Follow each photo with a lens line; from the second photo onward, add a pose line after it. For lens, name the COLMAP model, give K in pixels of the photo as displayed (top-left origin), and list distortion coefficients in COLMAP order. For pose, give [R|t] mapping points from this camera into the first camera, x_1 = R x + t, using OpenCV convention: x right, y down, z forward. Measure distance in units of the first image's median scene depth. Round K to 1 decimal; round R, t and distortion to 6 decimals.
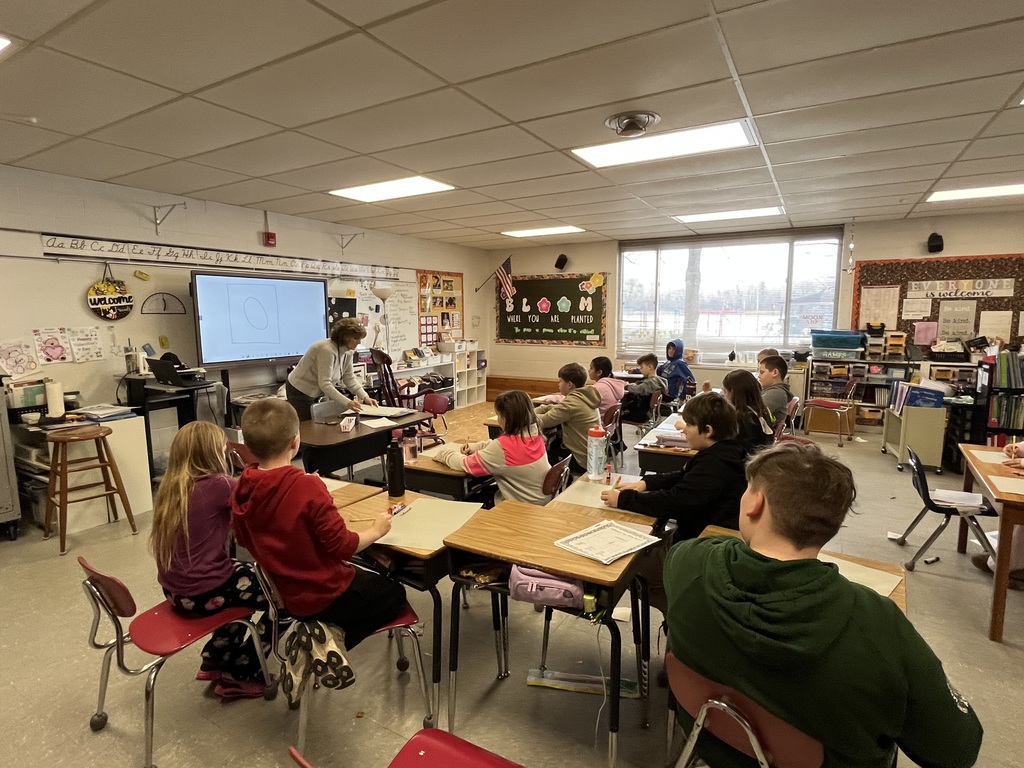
lens RADIAL K [[522.7, 0, 513.6], [0, 522.7, 380.0], [0, 0, 1]] dist [-0.001145, -0.000086]
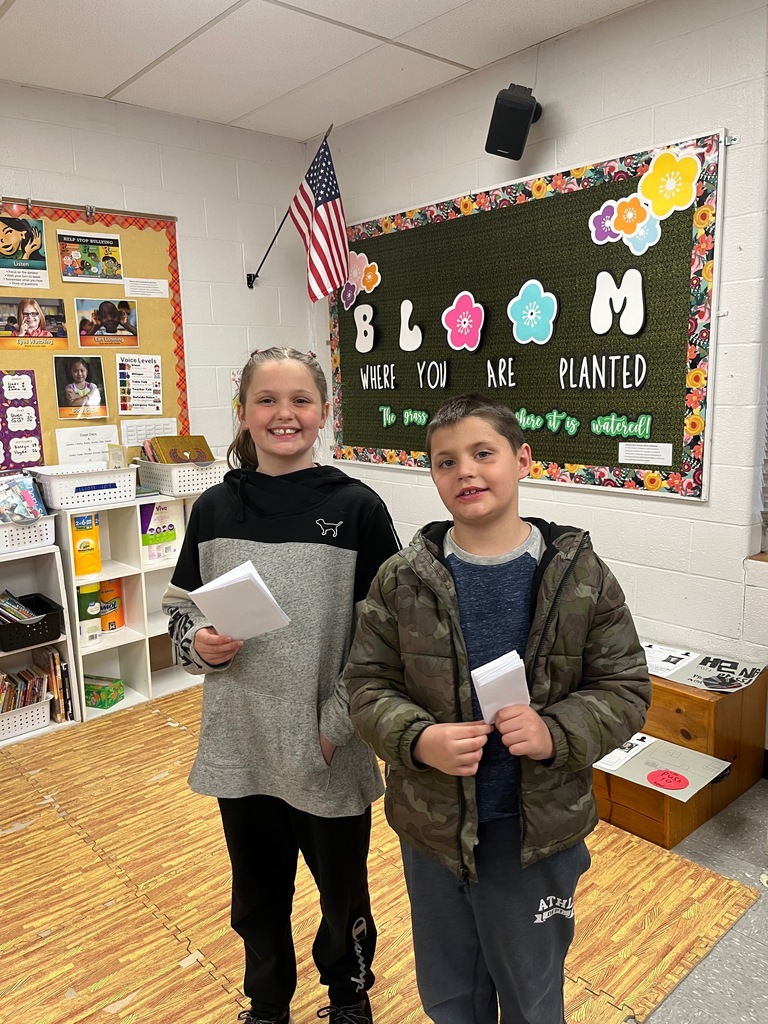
lens RADIAL K [[773.4, 0, 383.4], [0, 773.4, 512.7], [0, 0, 1]] dist [0.009239, 0.000049]
pose [[0.951099, 0.033171, -0.307099, 0.147366], [-0.018418, 0.998538, 0.050815, -0.070470], [0.308336, -0.042674, 0.950320, 0.648164]]
